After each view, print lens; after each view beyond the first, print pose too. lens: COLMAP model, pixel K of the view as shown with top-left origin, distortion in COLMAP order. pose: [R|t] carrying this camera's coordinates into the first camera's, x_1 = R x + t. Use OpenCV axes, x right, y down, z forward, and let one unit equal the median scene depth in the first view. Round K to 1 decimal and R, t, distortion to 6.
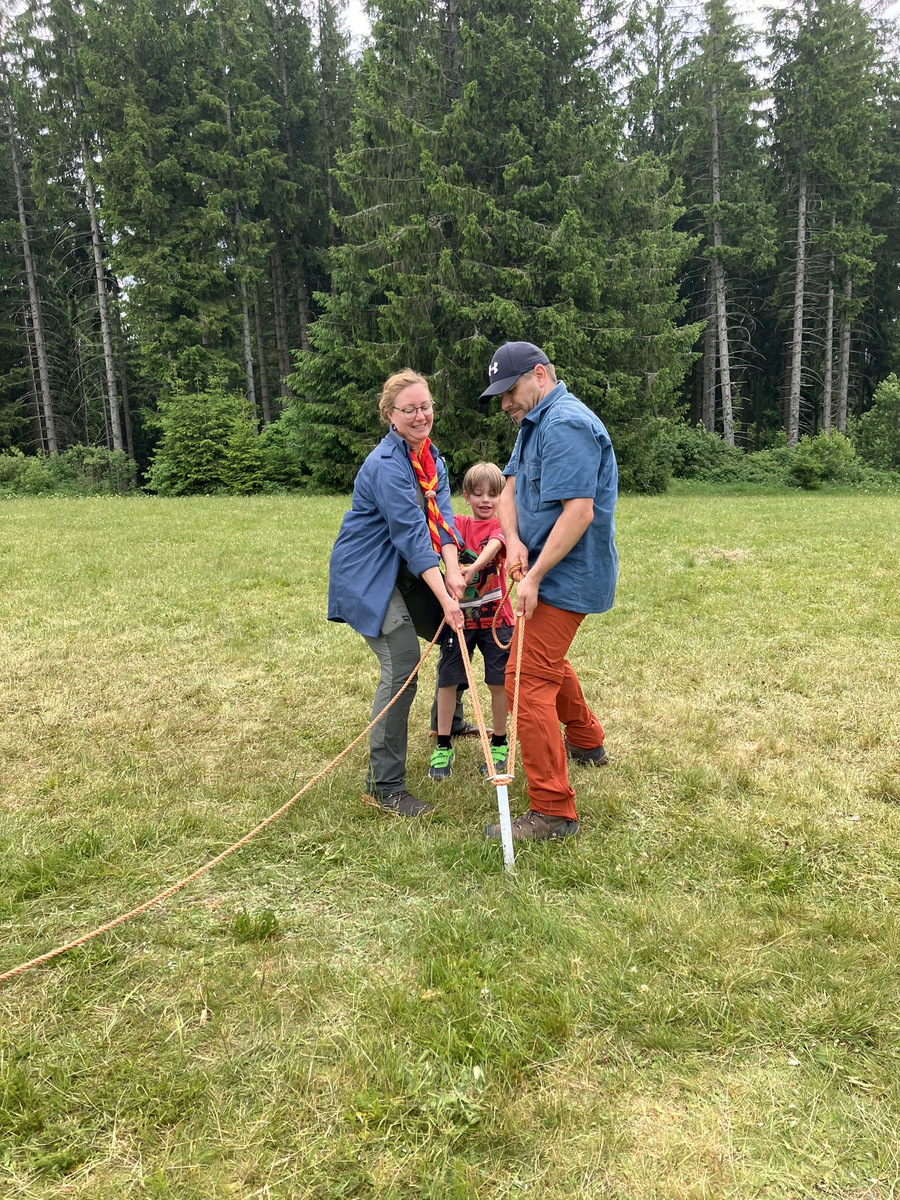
lens RADIAL K [[979.9, 0, 450.0], [0, 979.9, 600.0], [0, 0, 1]] dist [-0.037414, 0.066281]
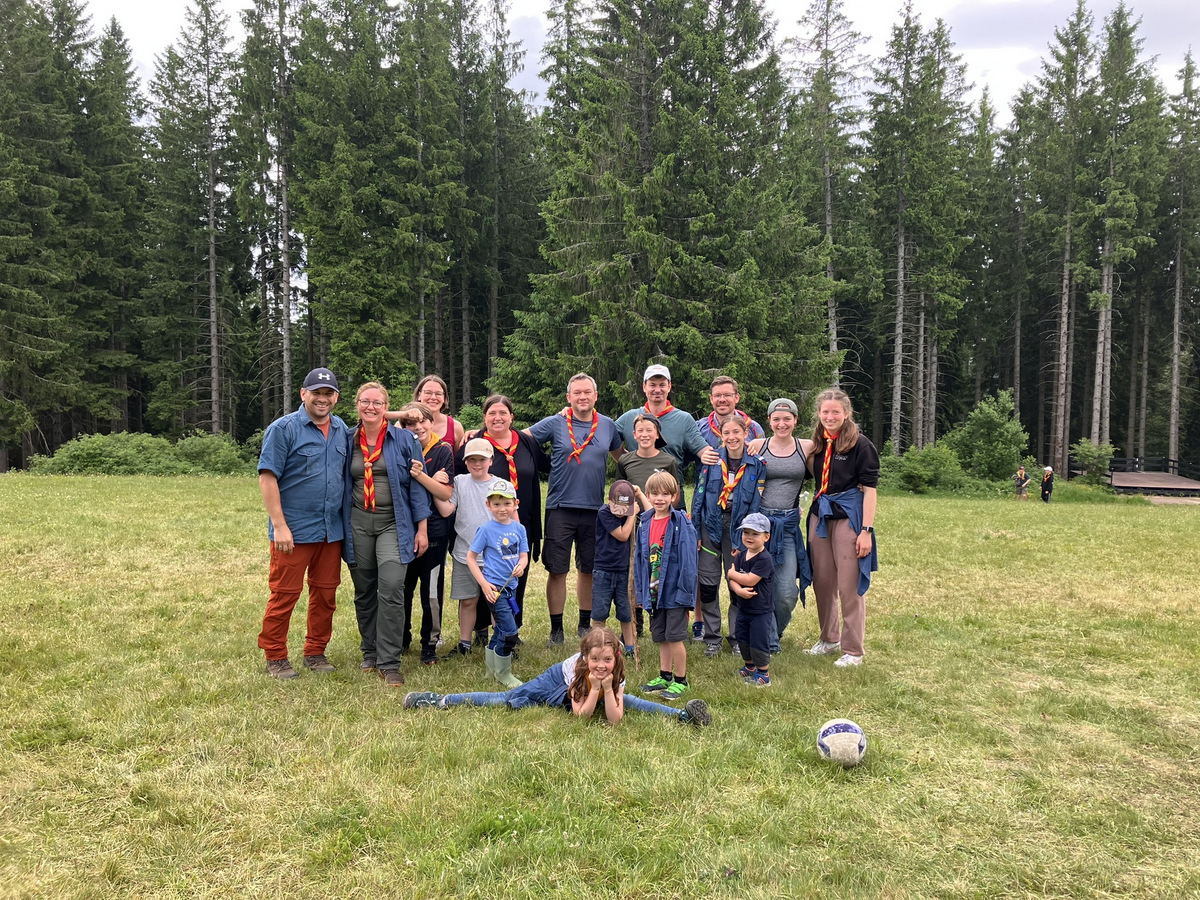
lens RADIAL K [[951.0, 0, 600.0], [0, 951.0, 450.0], [0, 0, 1]] dist [0.002746, 0.000026]
pose [[0.996921, 0.038037, 0.068568, -0.081067], [-0.027613, 0.988747, -0.147029, 0.010465], [-0.073389, 0.144683, 0.986753, -0.077016]]
